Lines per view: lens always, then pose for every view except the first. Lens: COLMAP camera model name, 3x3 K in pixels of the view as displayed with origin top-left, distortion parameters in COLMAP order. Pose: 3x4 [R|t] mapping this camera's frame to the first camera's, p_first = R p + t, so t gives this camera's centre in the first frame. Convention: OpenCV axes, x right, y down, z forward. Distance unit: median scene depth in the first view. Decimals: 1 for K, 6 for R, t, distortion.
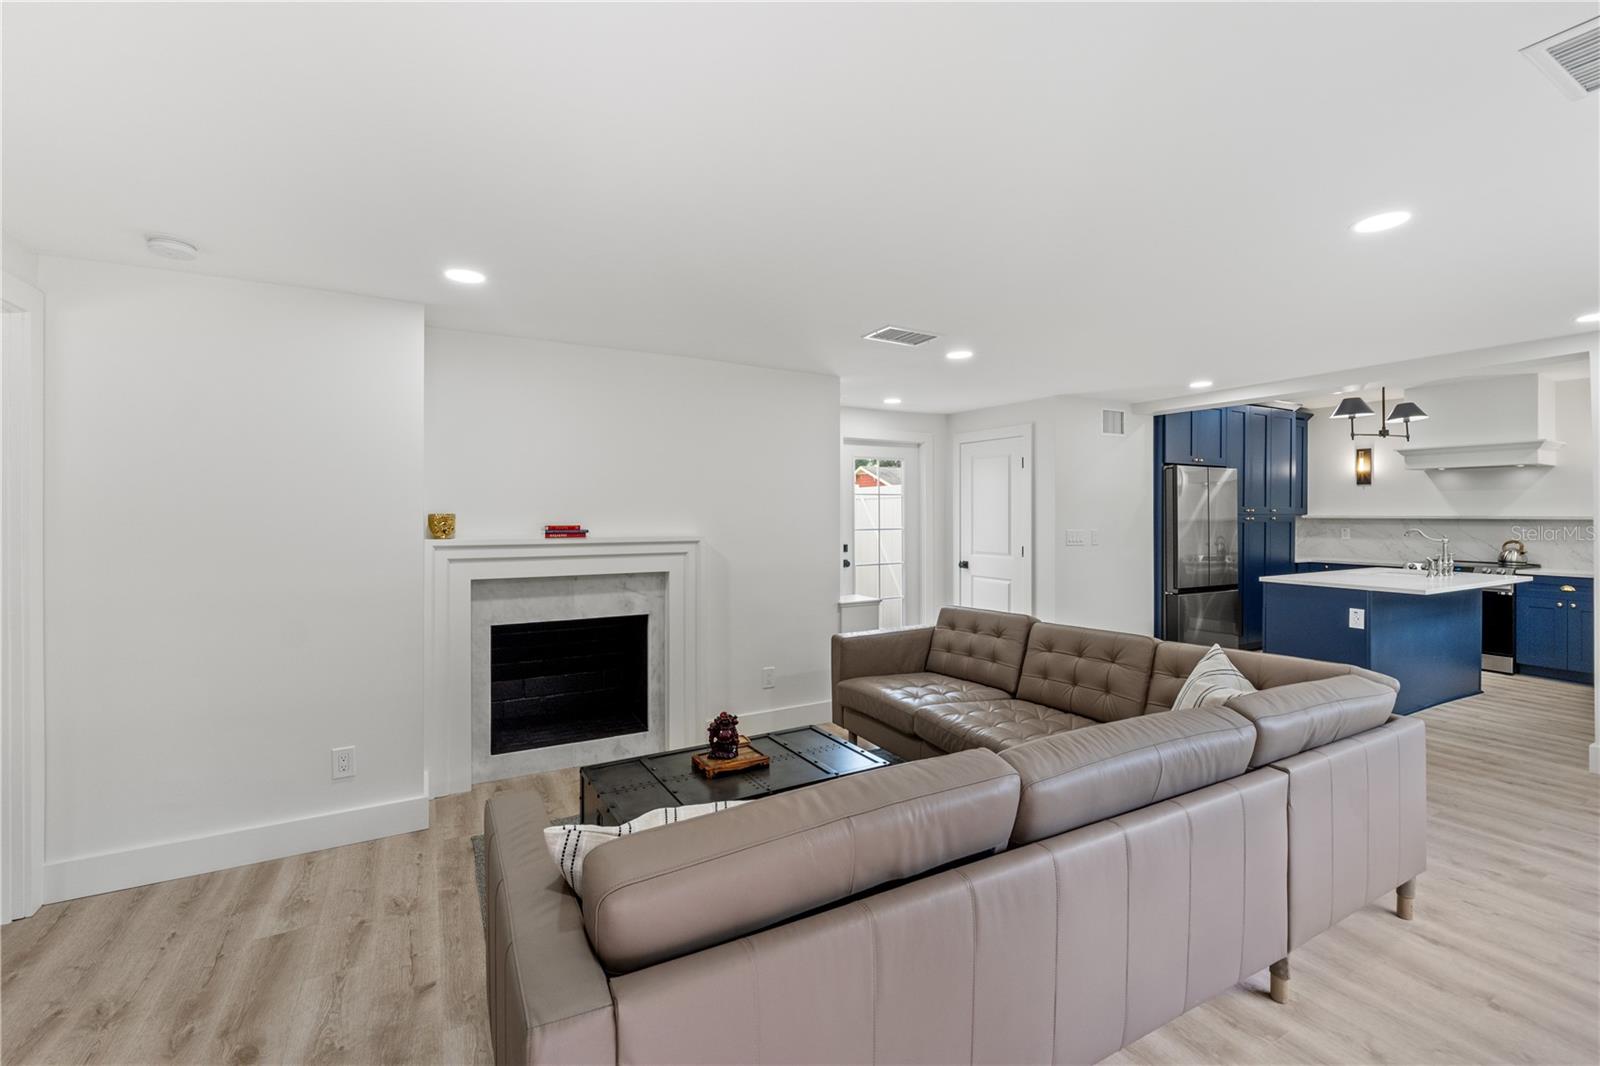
lens RADIAL K [[675.0, 0, 805.7], [0, 675.0, 516.7], [0, 0, 1]] dist [-0.004442, -0.000539]
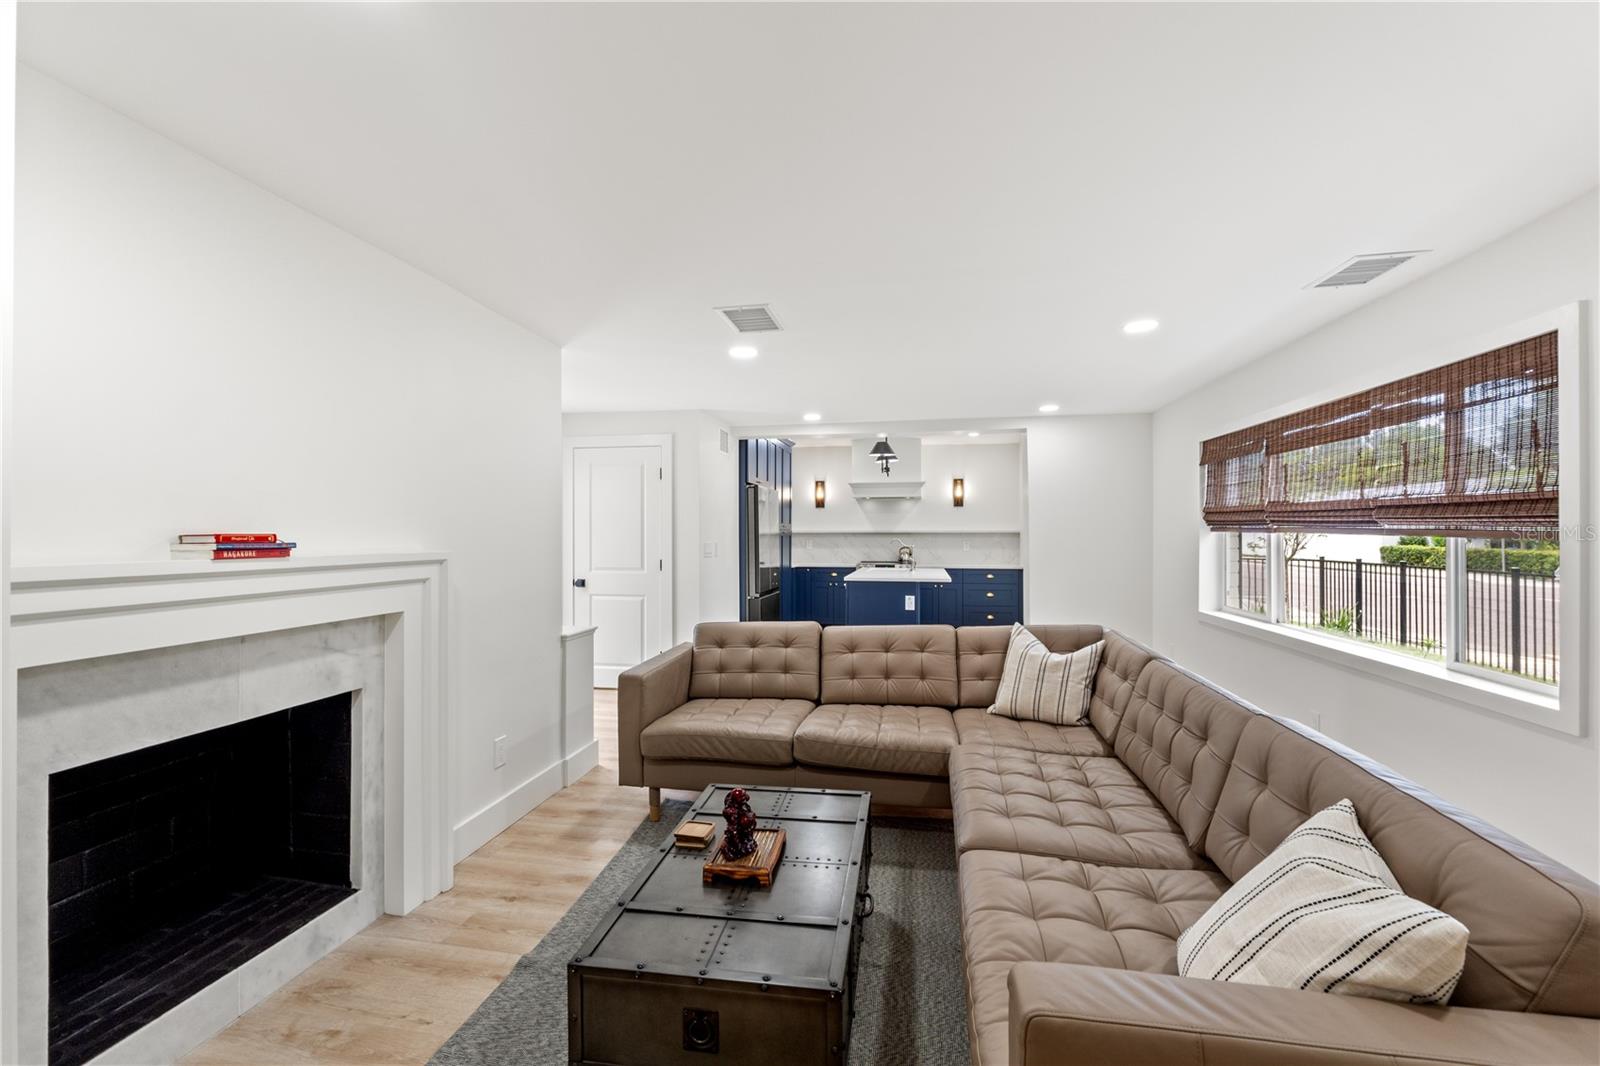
lens RADIAL K [[669.8, 0, 792.9], [0, 669.8, 533.8], [0, 0, 1]] dist [-0.002044, -0.000406]
pose [[0.646076, -0.001307, 0.763272, -0.451052], [0.005081, 0.999984, -0.002588, 0.015335], [-0.763256, 0.005551, 0.646073, 0.357323]]
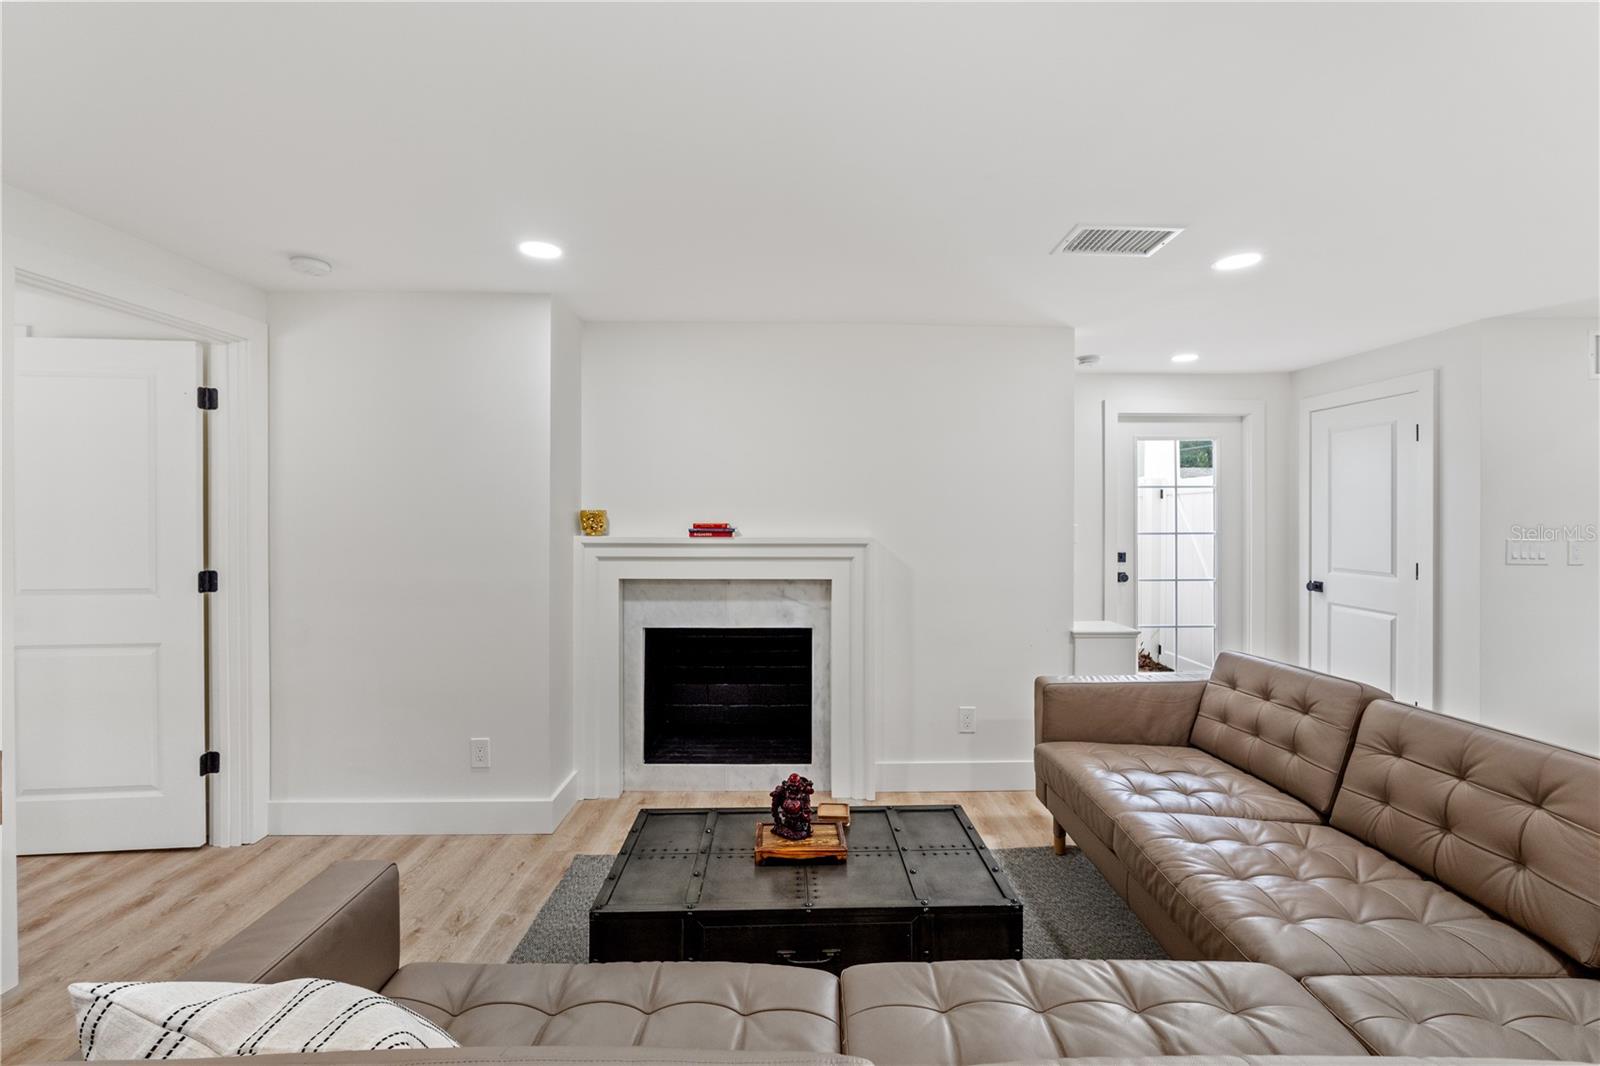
lens RADIAL K [[675.0, 0, 805.7], [0, 675.0, 516.7], [0, 0, 1]] dist [-0.004442, -0.000539]
pose [[0.880118, 0.003807, -0.474739, 0.175450], [-0.004297, 0.999991, 0.000054, 0.003183], [0.474735, 0.001992, 0.880127, 0.250788]]
